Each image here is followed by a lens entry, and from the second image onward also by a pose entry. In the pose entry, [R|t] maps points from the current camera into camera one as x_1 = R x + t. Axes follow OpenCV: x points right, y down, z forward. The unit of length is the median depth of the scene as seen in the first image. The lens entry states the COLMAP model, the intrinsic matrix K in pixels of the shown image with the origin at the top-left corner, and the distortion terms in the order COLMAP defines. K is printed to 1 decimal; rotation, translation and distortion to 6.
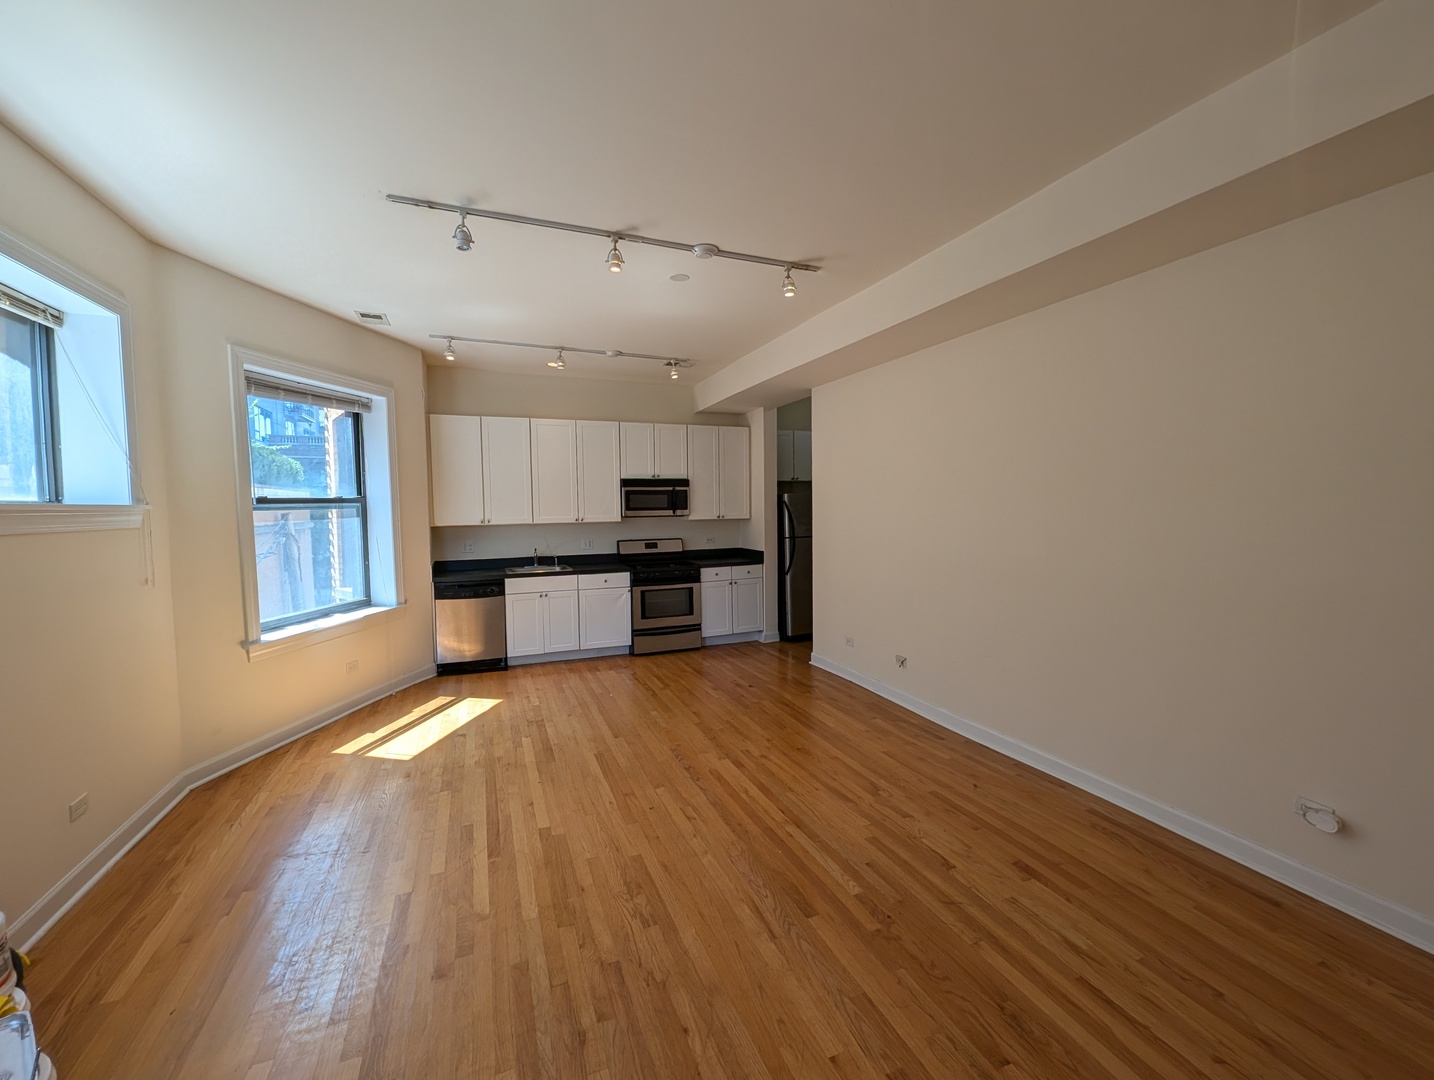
lens RADIAL K [[588.2, 0, 717.0], [0, 588.2, 540.0], [0, 0, 1]] dist [-0.001248, -0.000342]
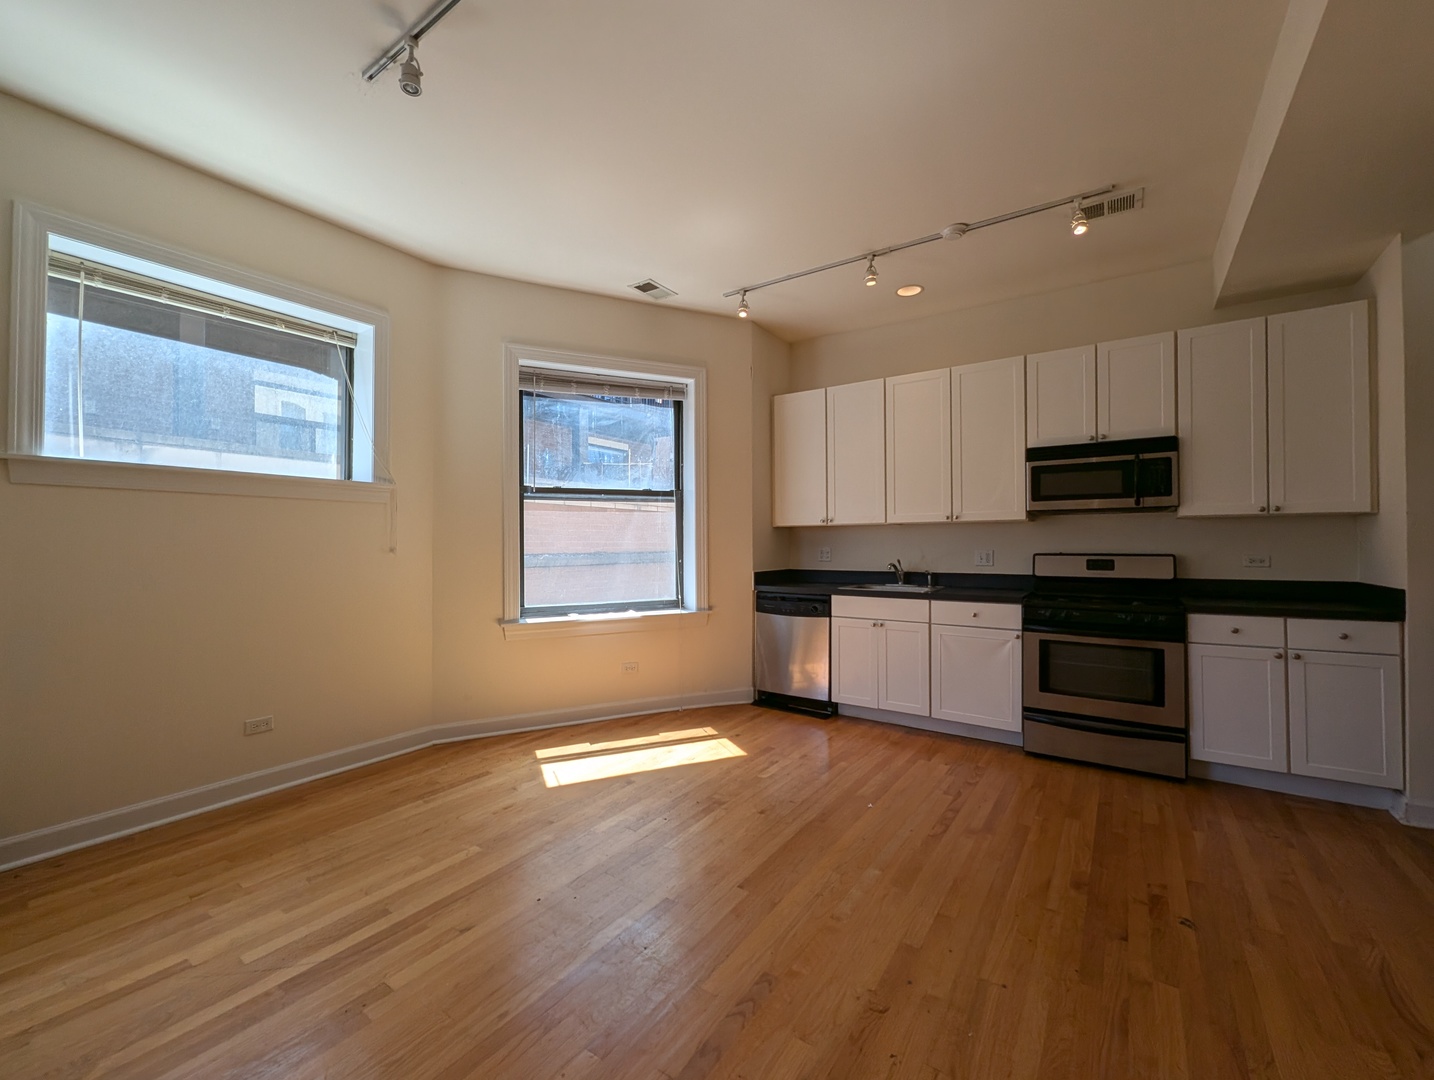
lens RADIAL K [[588.2, 0, 717.0], [0, 588.2, 540.0], [0, 0, 1]] dist [-0.001248, -0.000342]
pose [[0.549811, 0.004677, -0.835276, 0.189791], [-0.053610, 0.998120, -0.029699, 0.027160], [0.833567, 0.061108, 0.549028, 0.482454]]
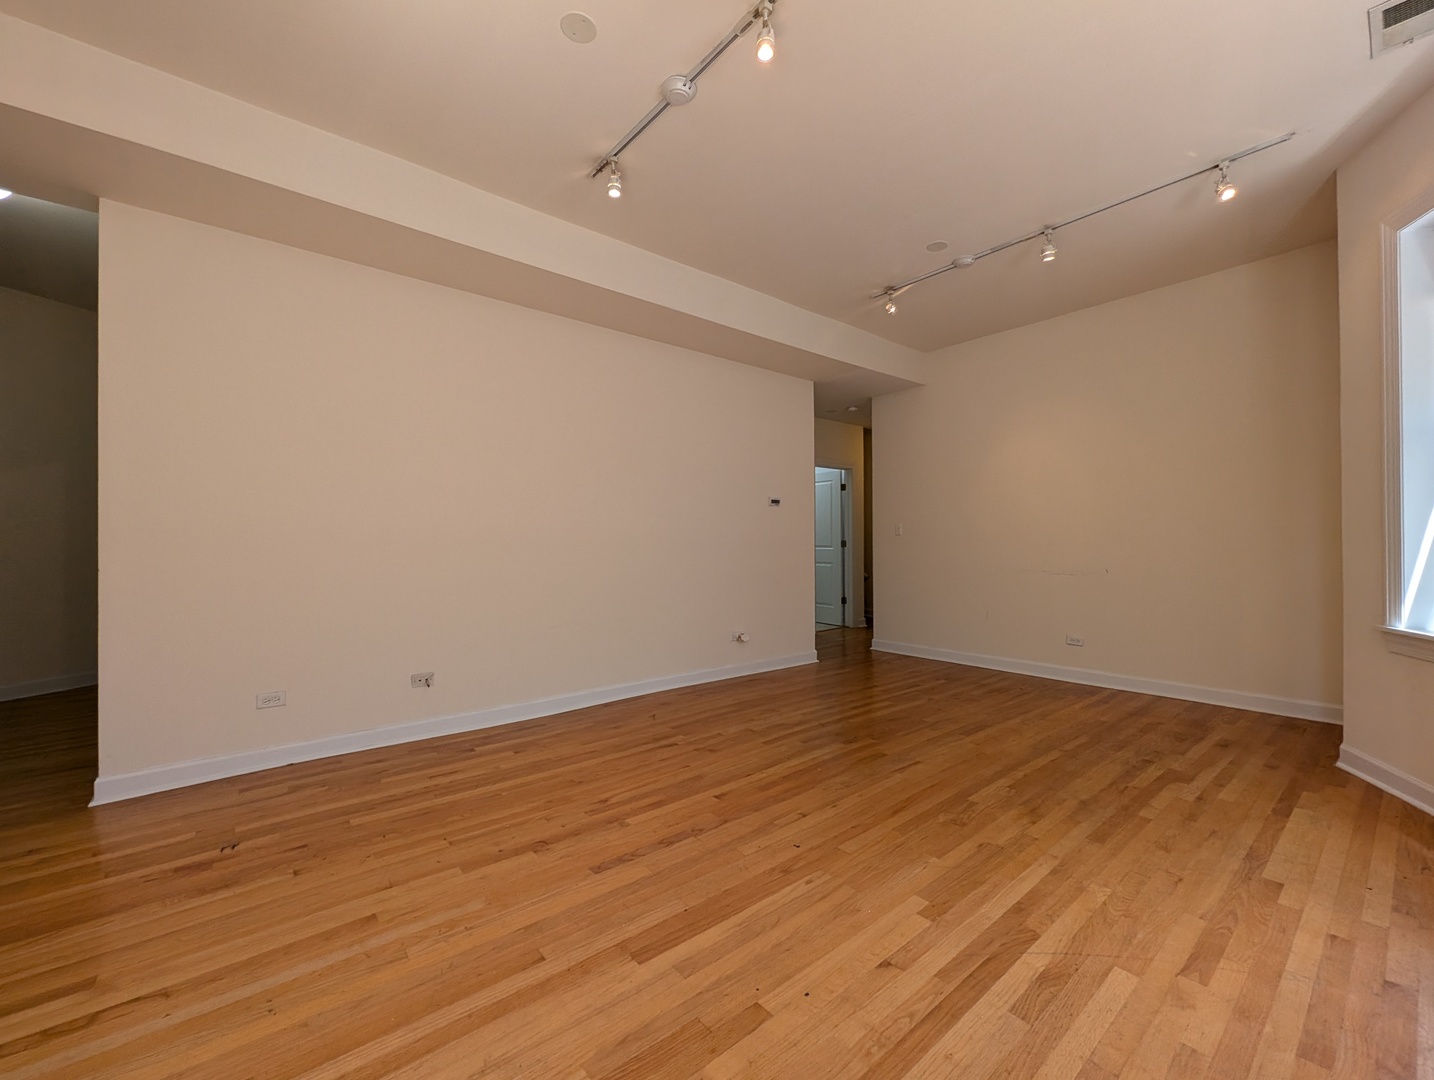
lens RADIAL K [[588.2, 0, 717.0], [0, 588.2, 540.0], [0, 0, 1]] dist [-0.001248, -0.000342]
pose [[-0.300472, 0.014587, 0.953679, -0.428573], [0.063684, 0.997959, 0.004800, 0.040325], [-0.951662, 0.062177, -0.300787, 0.713277]]
